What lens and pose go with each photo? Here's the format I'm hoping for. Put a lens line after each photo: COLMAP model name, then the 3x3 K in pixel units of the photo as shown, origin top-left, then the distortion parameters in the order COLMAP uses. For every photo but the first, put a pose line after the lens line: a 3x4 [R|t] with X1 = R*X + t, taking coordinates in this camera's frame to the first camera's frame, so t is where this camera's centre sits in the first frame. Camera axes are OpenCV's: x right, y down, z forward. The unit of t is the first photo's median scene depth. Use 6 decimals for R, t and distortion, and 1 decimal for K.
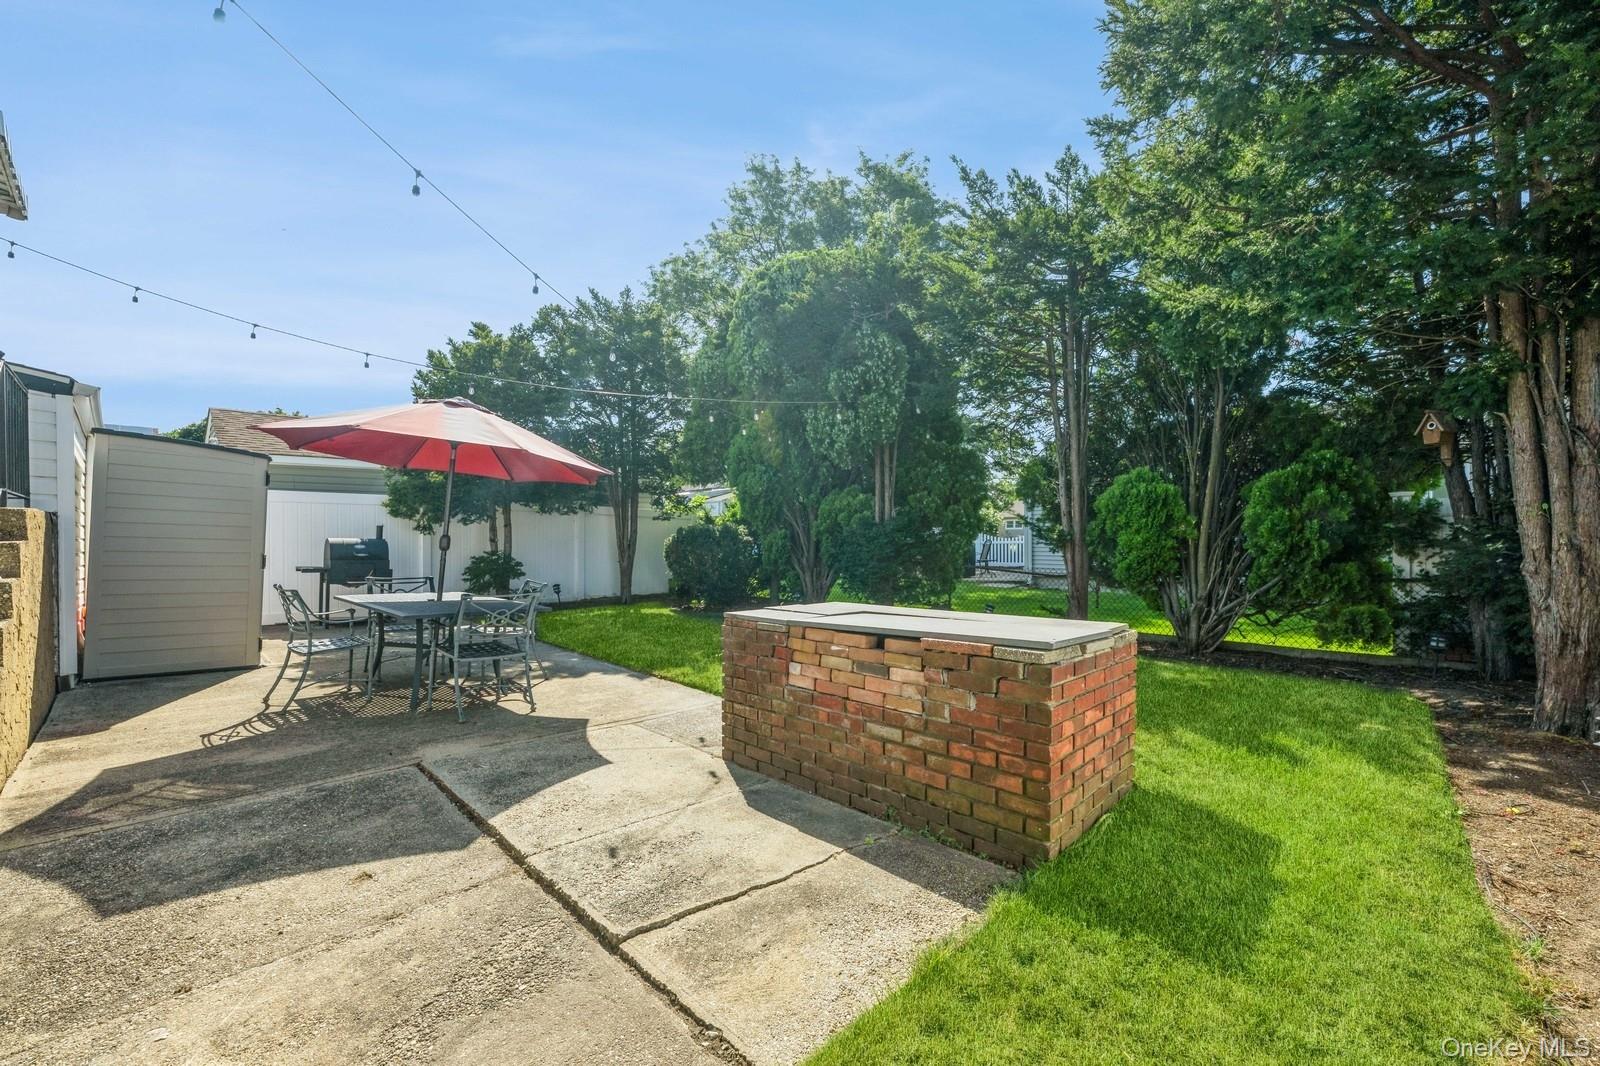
lens RADIAL K [[652.1, 0, 800.0], [0, 652.1, 533.0], [0, 0, 1]] dist [-0.000348, -0.000113]
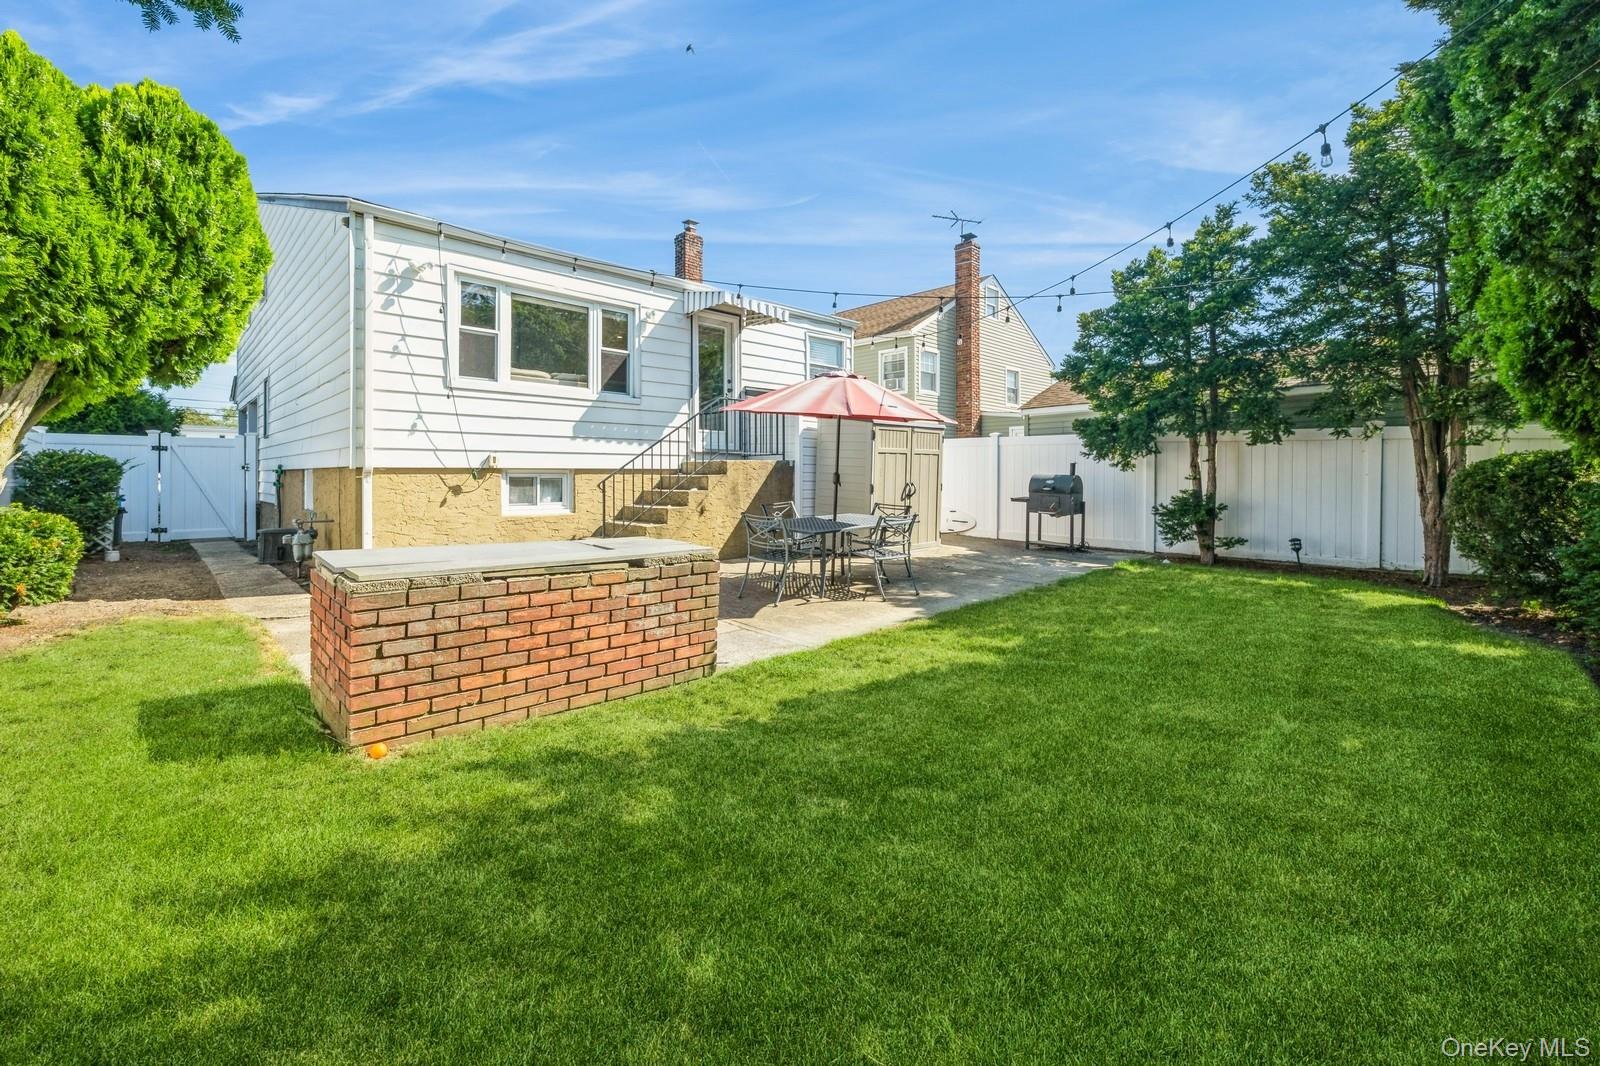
lens RADIAL K [[667.3, 0, 798.1], [0, 667.3, 468.2], [0, 0, 1]] dist [0.000525, 0.000014]
pose [[-0.007989, -0.001798, -0.999966, 0.432354], [0.001764, 0.999997, -0.001812, -0.001427], [0.999967, -0.001778, -0.007985, 0.487517]]
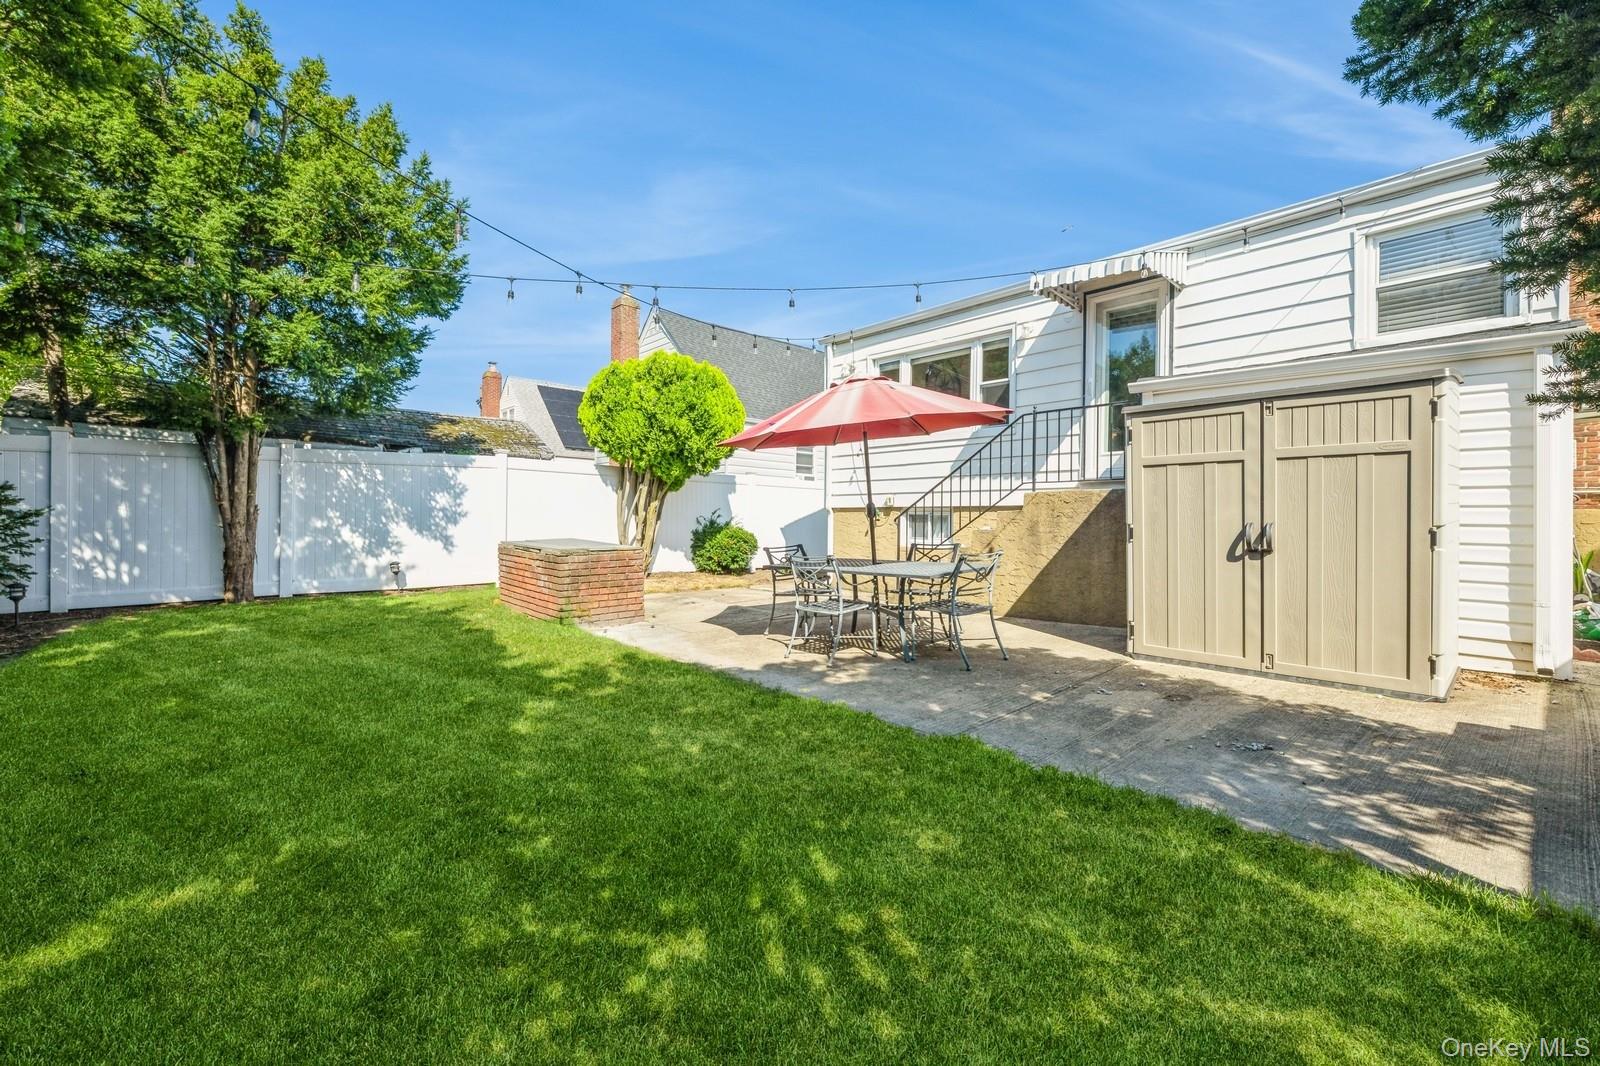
lens RADIAL K [[662.2, 0, 780.9], [0, 662.2, 512.1], [0, 0, 1]] dist [-0.000140, 0.000045]
pose [[-0.998092, -0.002291, 0.061699, -0.246346], [-0.003231, 0.999880, -0.015136, 0.018643], [-0.061657, -0.015307, -0.997980, 1.094942]]
